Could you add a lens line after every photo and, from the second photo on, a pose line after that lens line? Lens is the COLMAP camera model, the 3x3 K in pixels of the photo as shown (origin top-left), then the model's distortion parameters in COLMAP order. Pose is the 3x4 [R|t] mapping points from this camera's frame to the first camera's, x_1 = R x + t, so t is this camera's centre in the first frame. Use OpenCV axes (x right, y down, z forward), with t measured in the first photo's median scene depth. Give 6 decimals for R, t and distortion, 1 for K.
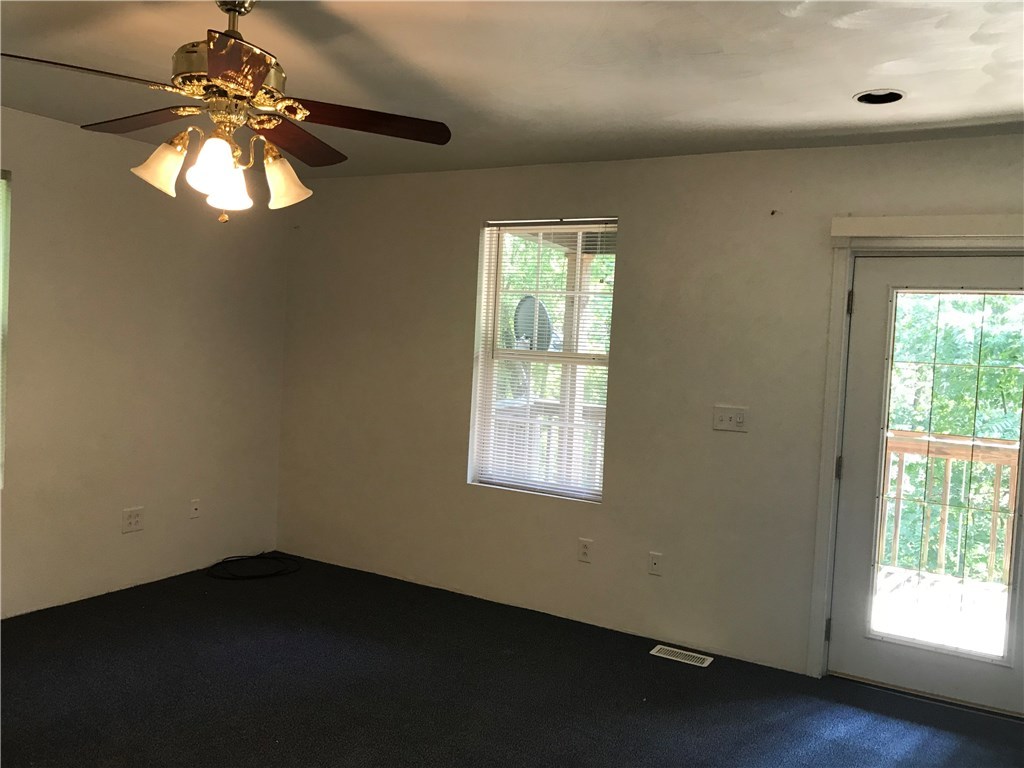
lens RADIAL K [[848.8, 0, 511.4], [0, 848.8, 386.1], [0, 0, 1]] dist [-0.039368, 0.001408]
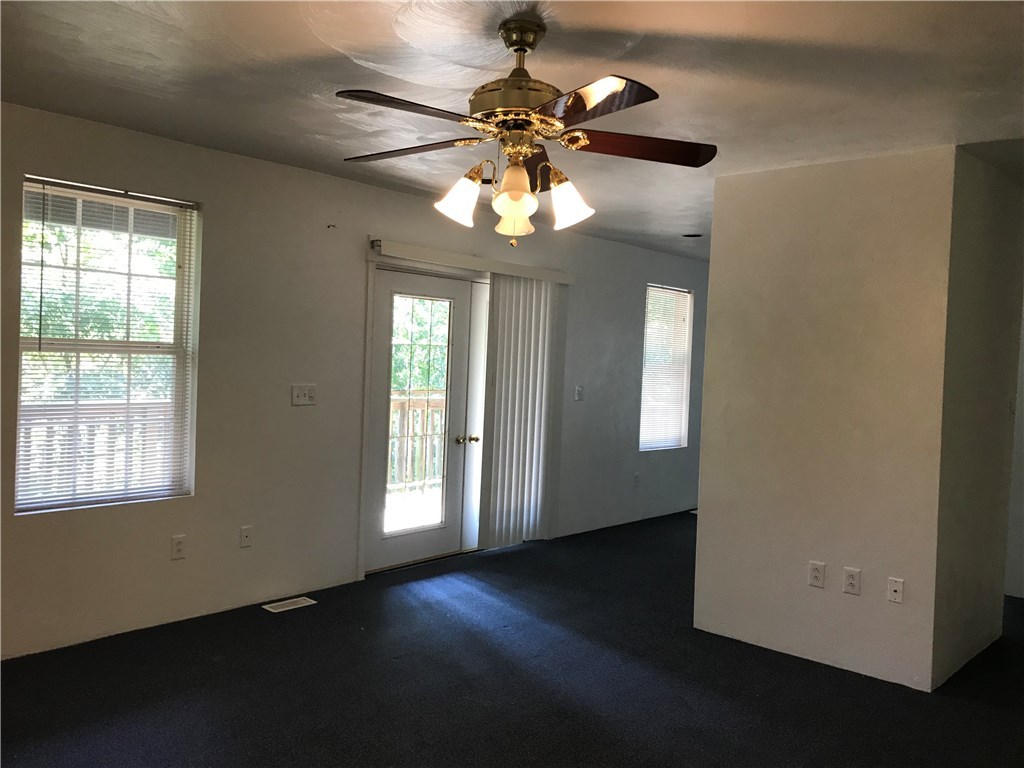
lens RADIAL K [[847.3, 0, 512.9], [0, 847.3, 384.3], [0, 0, 1]] dist [0.009668, -0.011938]
pose [[0.153619, -0.084561, 0.984505, -0.780017], [0.017817, 0.996407, 0.082803, -0.062515], [-0.987970, 0.004821, 0.154573, 0.469516]]
